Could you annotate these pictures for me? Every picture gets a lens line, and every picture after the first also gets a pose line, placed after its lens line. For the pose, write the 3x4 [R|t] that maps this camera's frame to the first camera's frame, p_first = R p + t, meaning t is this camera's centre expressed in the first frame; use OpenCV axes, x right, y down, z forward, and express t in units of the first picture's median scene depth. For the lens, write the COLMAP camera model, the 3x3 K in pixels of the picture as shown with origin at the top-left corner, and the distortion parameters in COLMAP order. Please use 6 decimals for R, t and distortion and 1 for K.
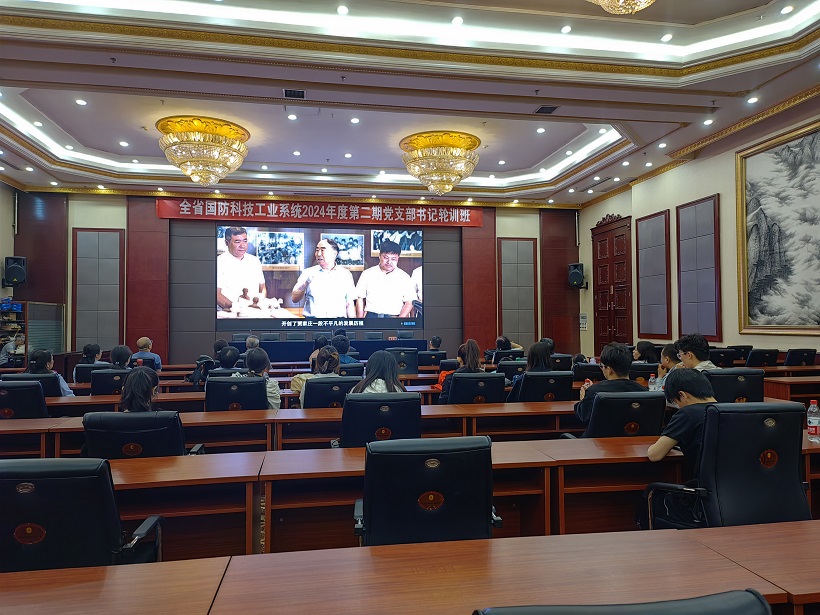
lens RADIAL K [[551.5, 0, 409.2], [0, 551.5, 309.0], [0, 0, 1]] dist [-0.002225, -0.000236]
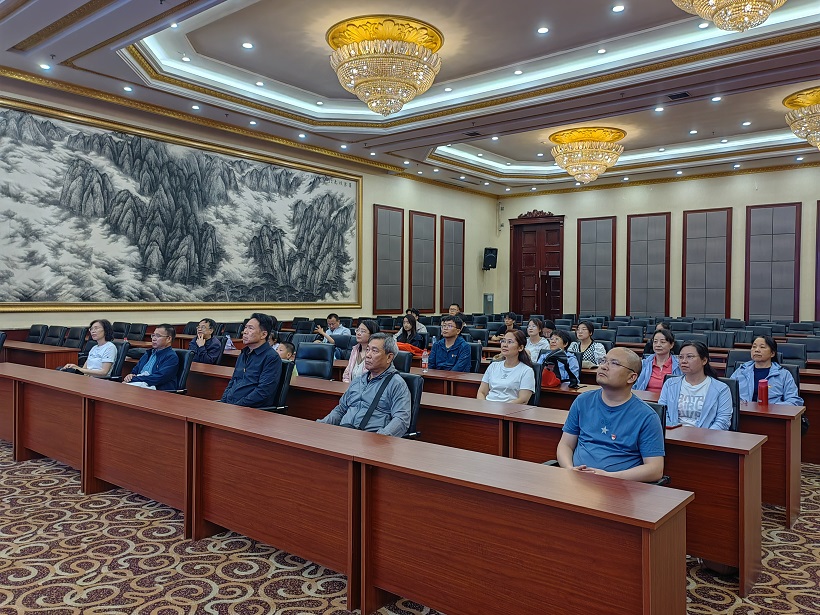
lens RADIAL K [[650.3, 0, 410.9], [0, 650.3, 304.8], [0, 0, 1]] dist [0.004724, 0.001723]
pose [[-0.658502, -0.008213, 0.752534, -0.630421], [-0.025366, 0.999615, -0.011287, 0.029670], [-0.752151, -0.026521, -0.658457, 1.225914]]
